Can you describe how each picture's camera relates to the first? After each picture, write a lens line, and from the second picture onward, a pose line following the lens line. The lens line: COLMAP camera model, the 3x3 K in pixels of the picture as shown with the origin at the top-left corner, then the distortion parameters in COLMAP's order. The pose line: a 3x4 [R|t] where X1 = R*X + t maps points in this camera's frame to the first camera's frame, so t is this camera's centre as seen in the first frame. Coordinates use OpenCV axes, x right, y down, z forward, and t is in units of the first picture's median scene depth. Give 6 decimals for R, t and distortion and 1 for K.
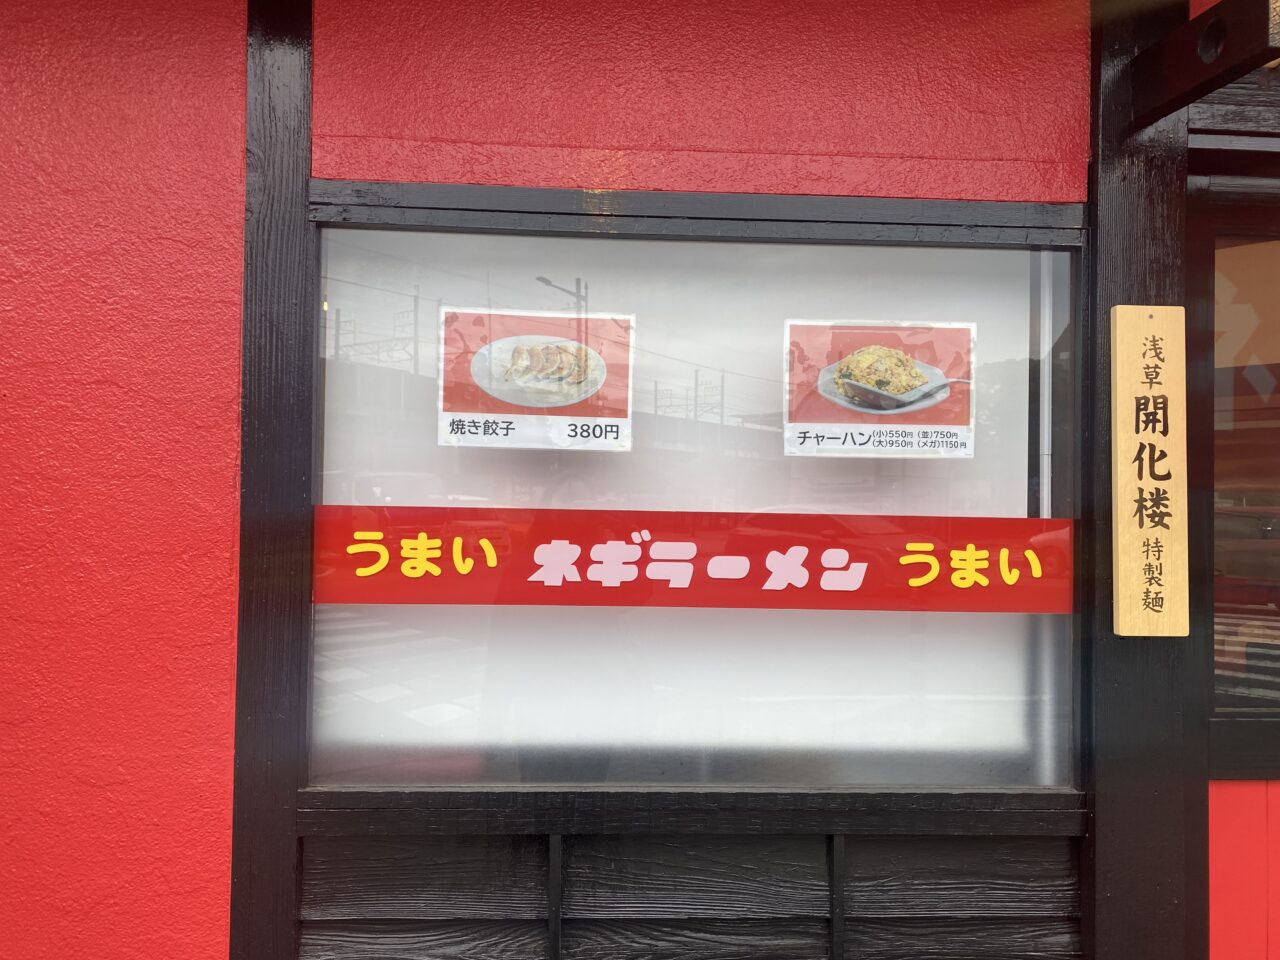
lens RADIAL K [[958.5, 0, 632.1], [0, 958.5, 491.1], [0, 0, 1]] dist [0.041091, -0.044548]
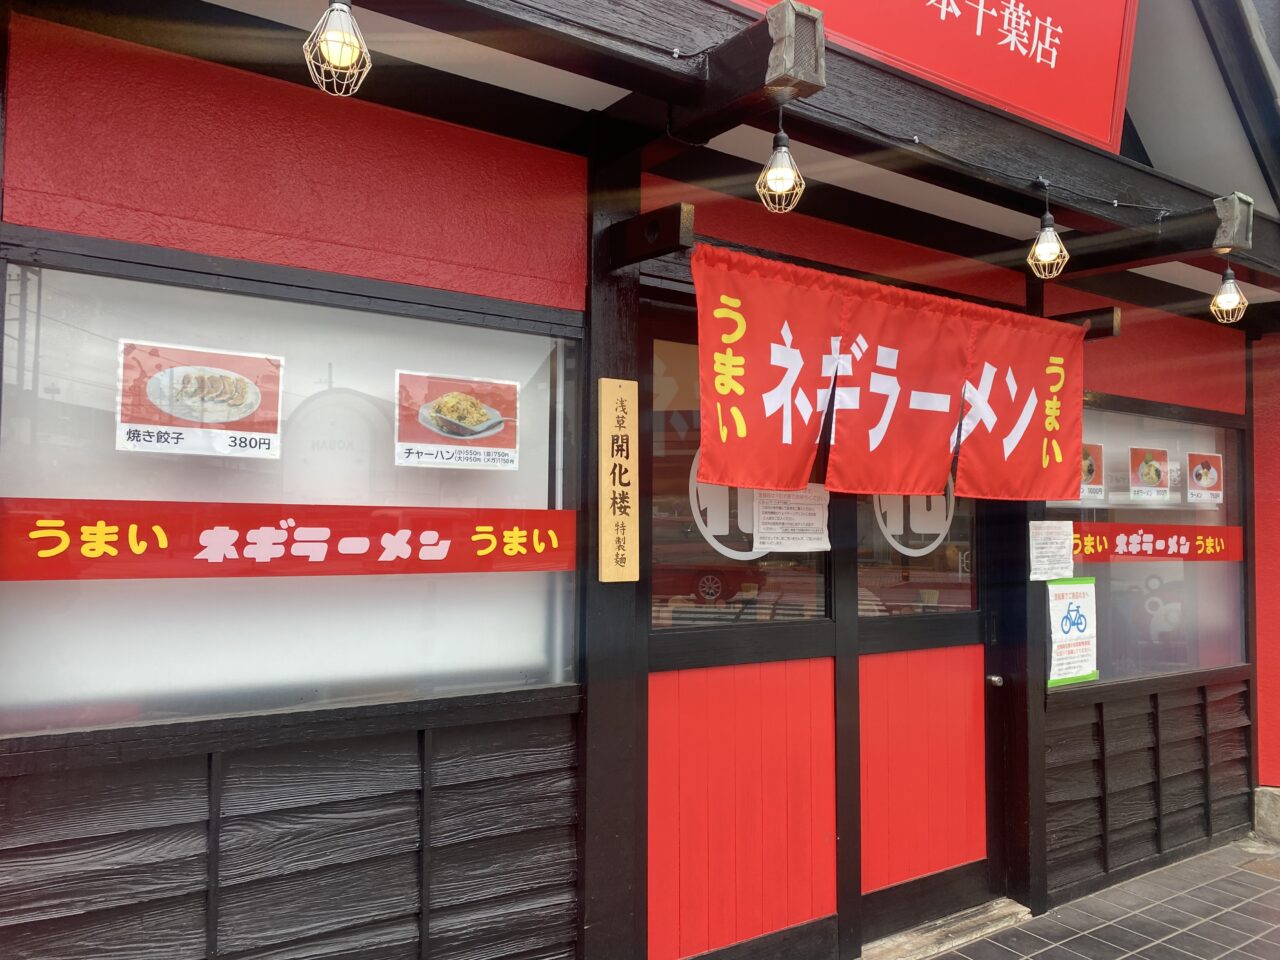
lens RADIAL K [[958.5, 0, 640.9], [0, 958.5, 477.4], [0, 0, 1]] dist [0.041091, -0.044548]
pose [[0.863978, 0.018707, 0.503182, -0.241827], [-0.005372, 0.999595, -0.027939, 0.018413], [-0.503501, 0.021436, 0.863729, -0.408830]]
